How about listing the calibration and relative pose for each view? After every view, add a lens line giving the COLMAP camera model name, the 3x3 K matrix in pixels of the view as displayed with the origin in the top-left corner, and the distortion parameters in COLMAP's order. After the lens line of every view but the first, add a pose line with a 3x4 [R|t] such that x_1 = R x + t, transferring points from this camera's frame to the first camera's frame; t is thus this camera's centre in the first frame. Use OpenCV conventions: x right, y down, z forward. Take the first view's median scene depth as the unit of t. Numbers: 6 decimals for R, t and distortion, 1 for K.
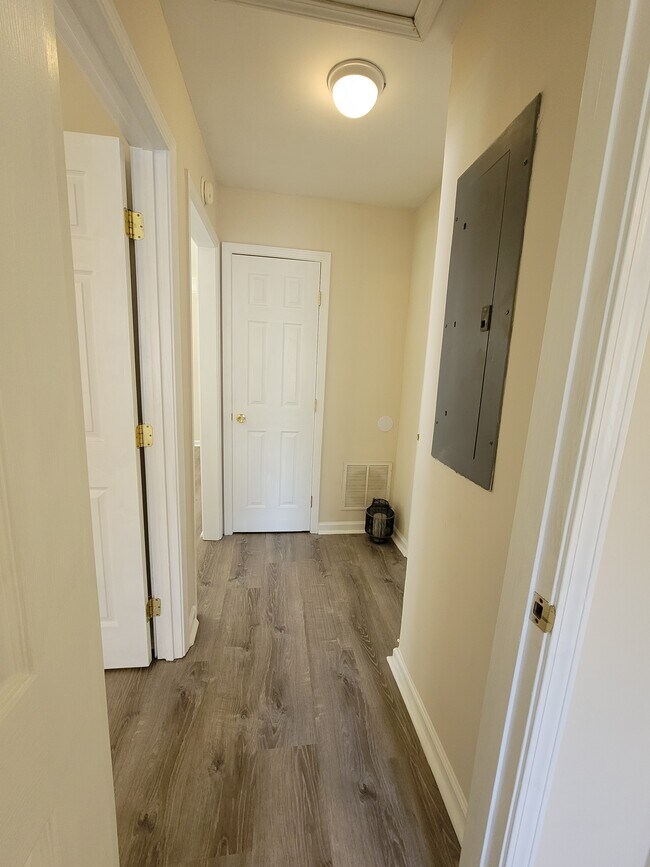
lens RADIAL K [[358.6, 0, 323.2], [0, 358.6, 435.5], [0, 0, 1]] dist [0.000925, 0.000134]
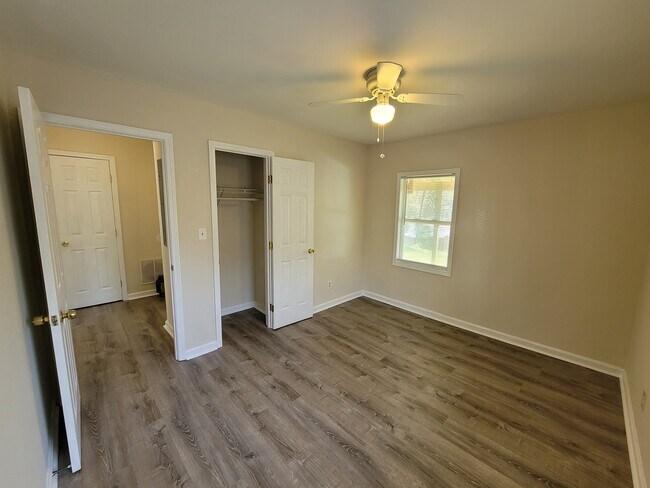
lens RADIAL K [[268.9, 0, 326.0], [0, 268.9, 244.0], [0, 0, 1]] dist [0.000925, 0.000134]
pose [[0.808437, -0.120708, 0.576072, 0.058693], [0.126588, 0.991498, 0.030106, 0.087983], [-0.574808, 0.048585, 0.816845, -0.973912]]
